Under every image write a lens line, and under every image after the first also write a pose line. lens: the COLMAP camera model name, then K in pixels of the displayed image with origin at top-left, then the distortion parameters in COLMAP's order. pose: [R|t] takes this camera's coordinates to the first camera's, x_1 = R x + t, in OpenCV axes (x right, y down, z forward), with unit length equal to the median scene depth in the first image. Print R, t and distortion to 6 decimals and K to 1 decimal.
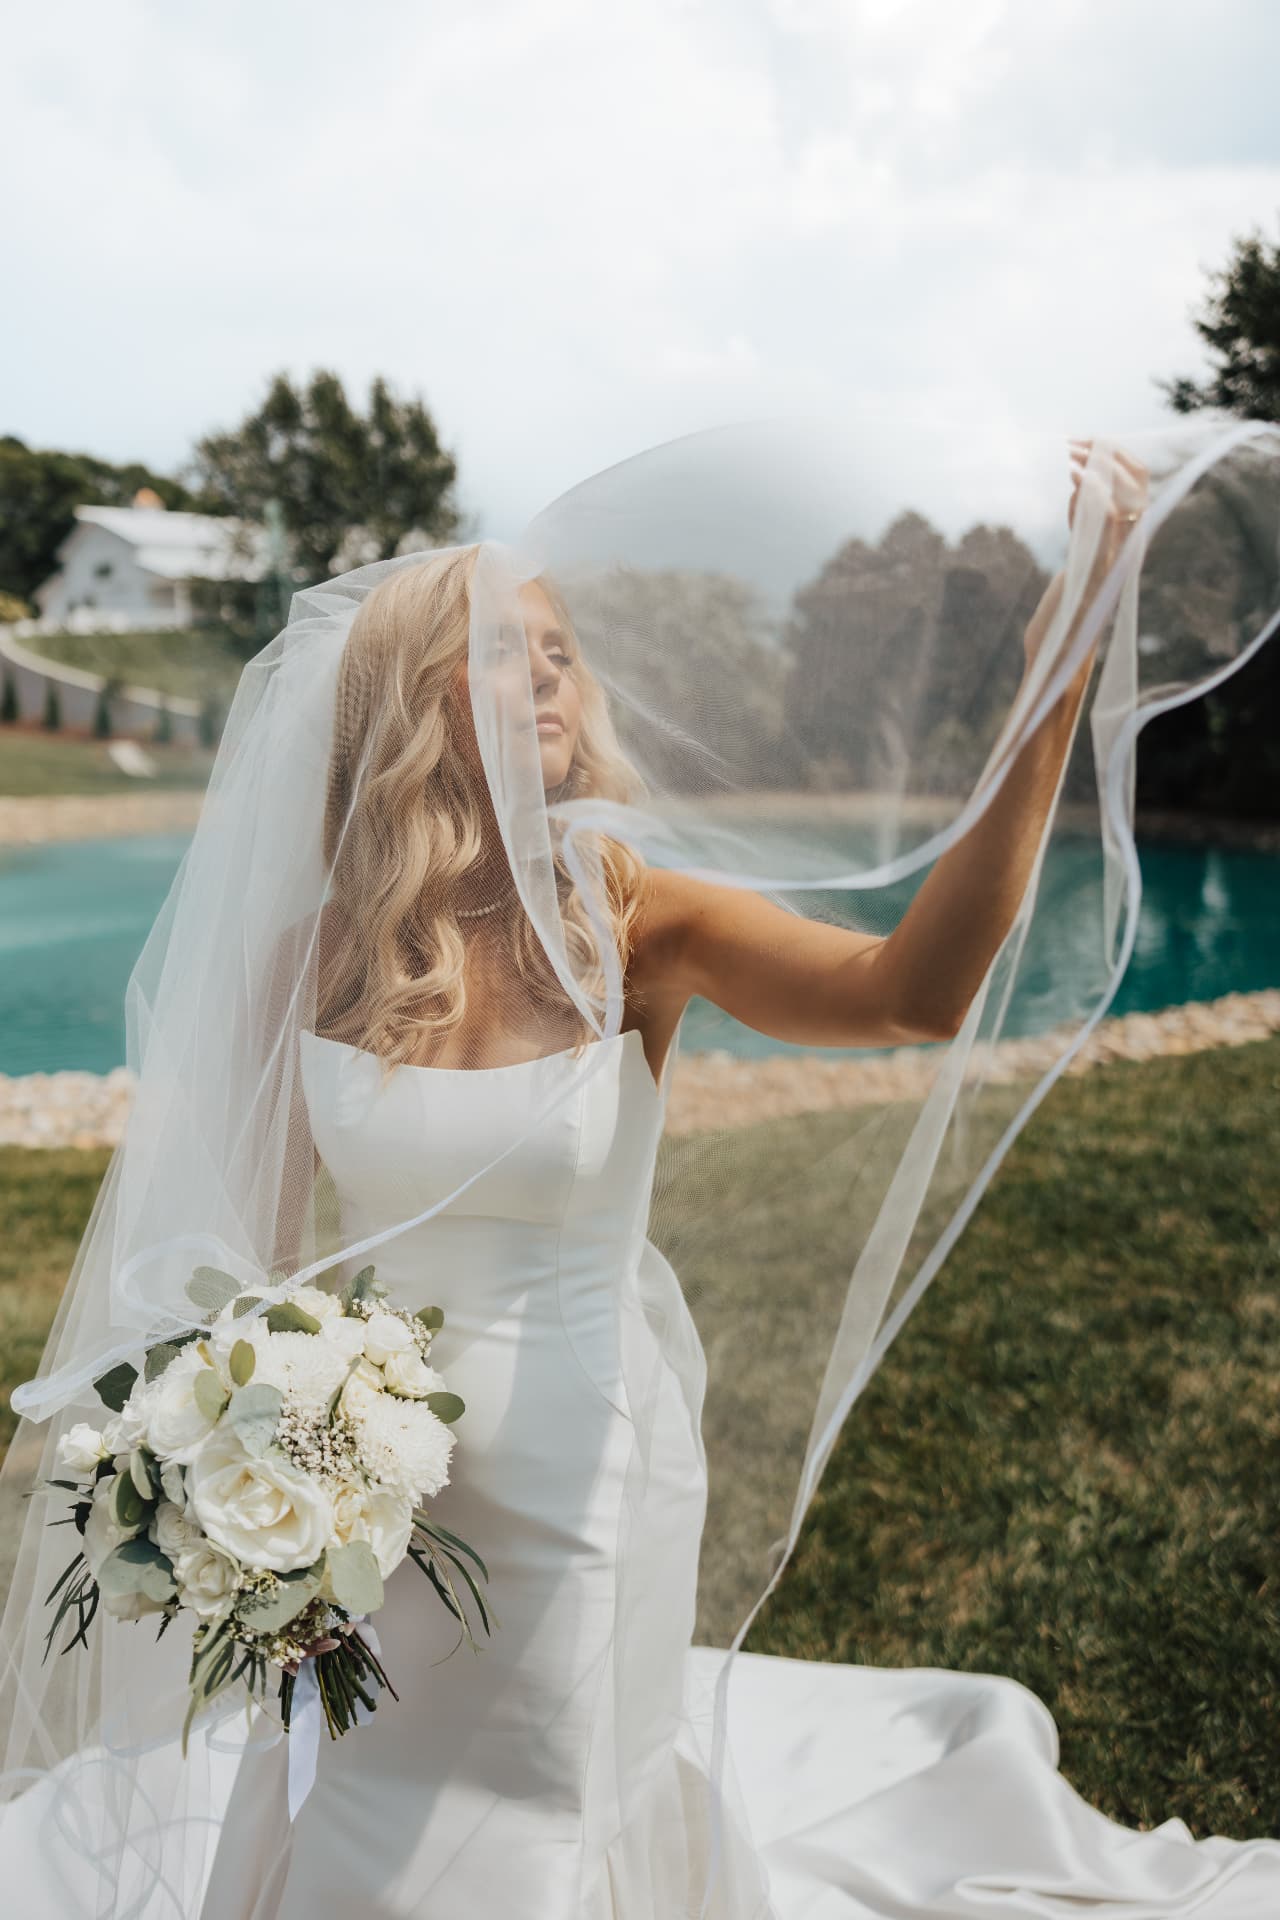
lens RADIAL K [[1534.9, 0, 603.1], [0, 1534.9, 959.0], [0, 0, 1]] dist [-0.000581, 0.035722]
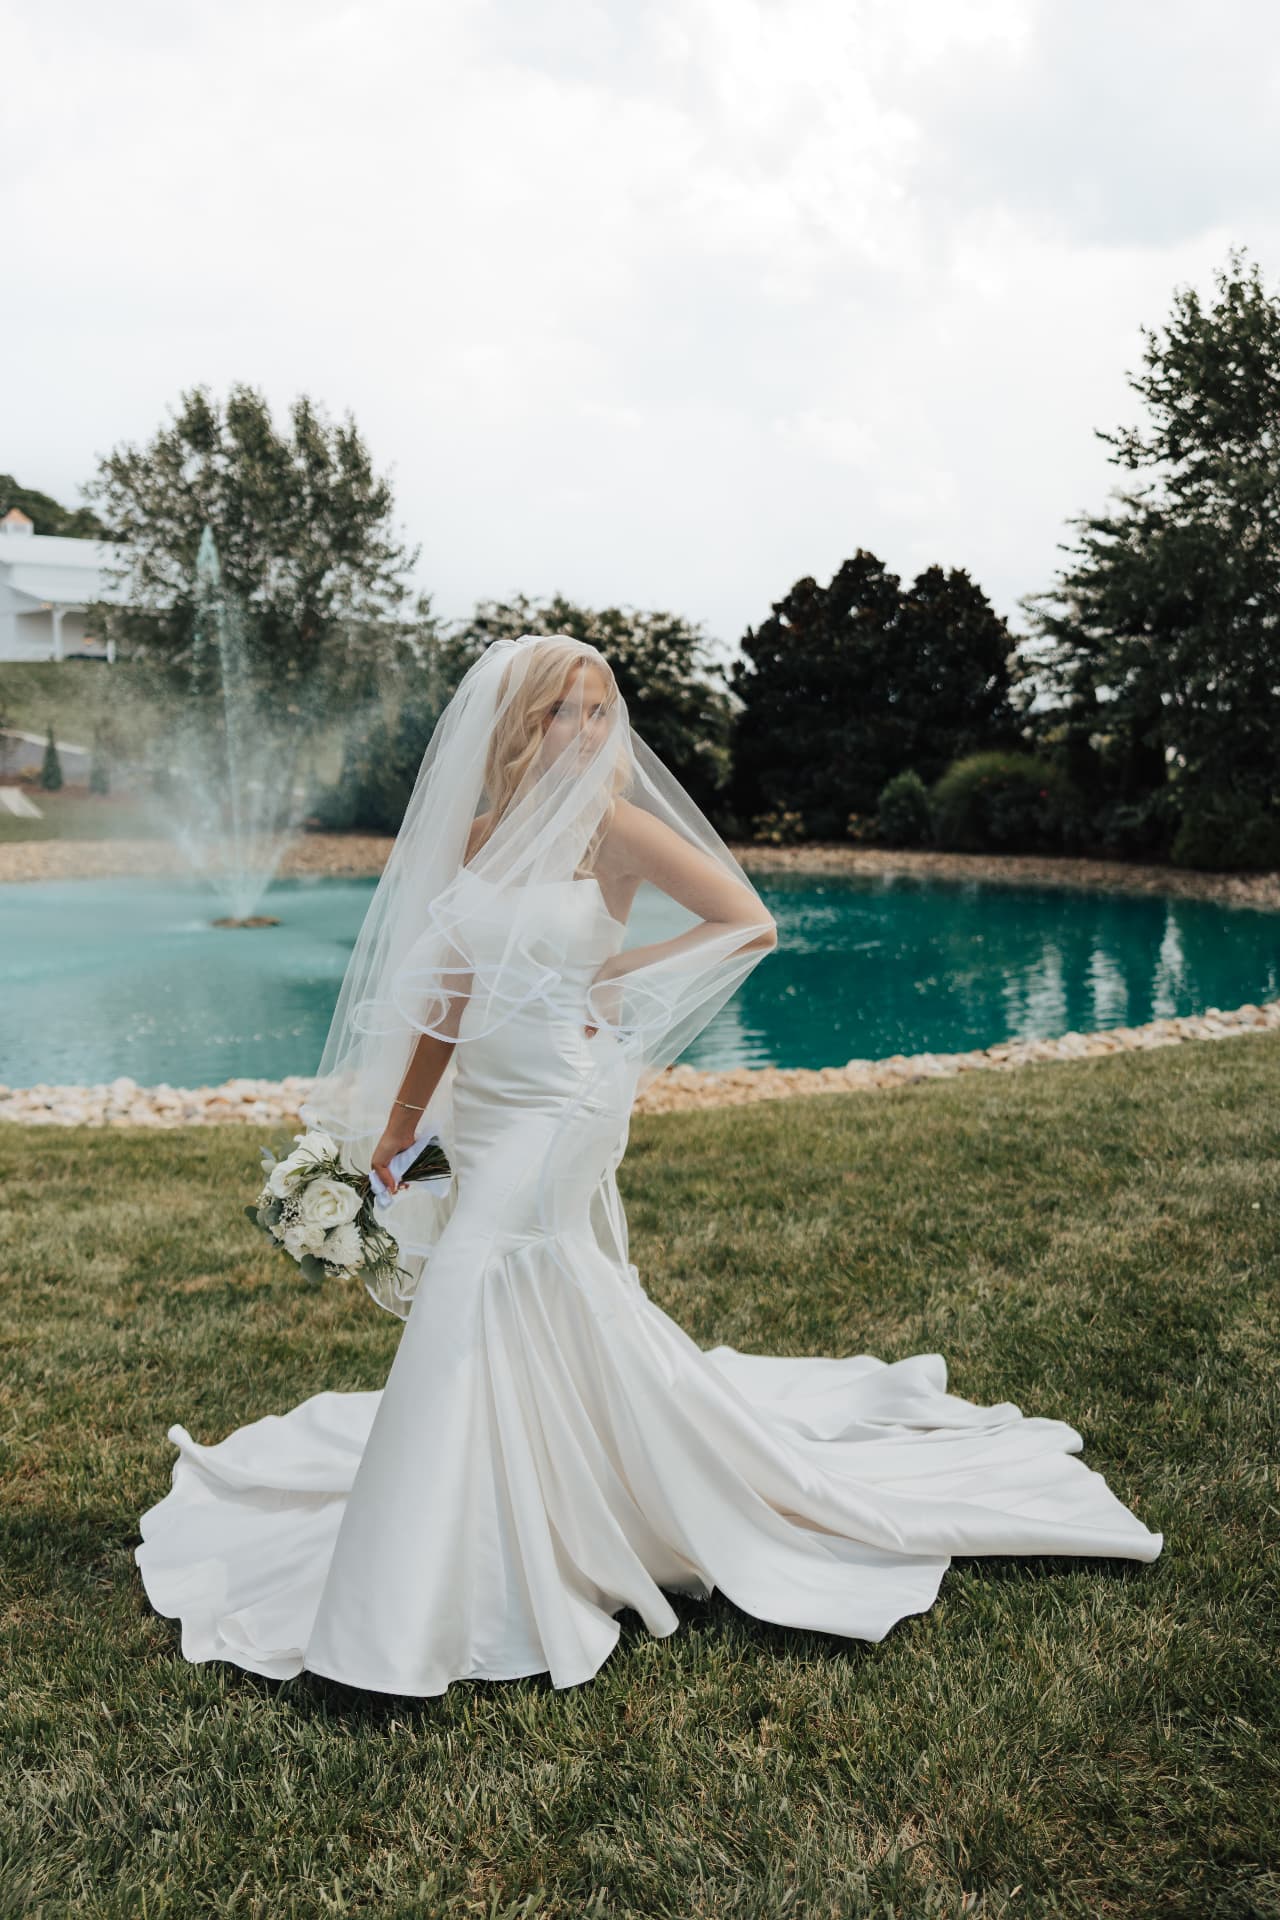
lens RADIAL K [[1725.7, 0, 640.0], [0, 1725.7, 960.0], [0, 0, 1]] dist [0.004079, 0.005219]
pose [[0.997685, 0.006641, 0.067680, -0.047425], [-0.003629, 0.999002, -0.044520, 0.053299], [-0.067908, 0.044172, 0.996713, -0.249645]]
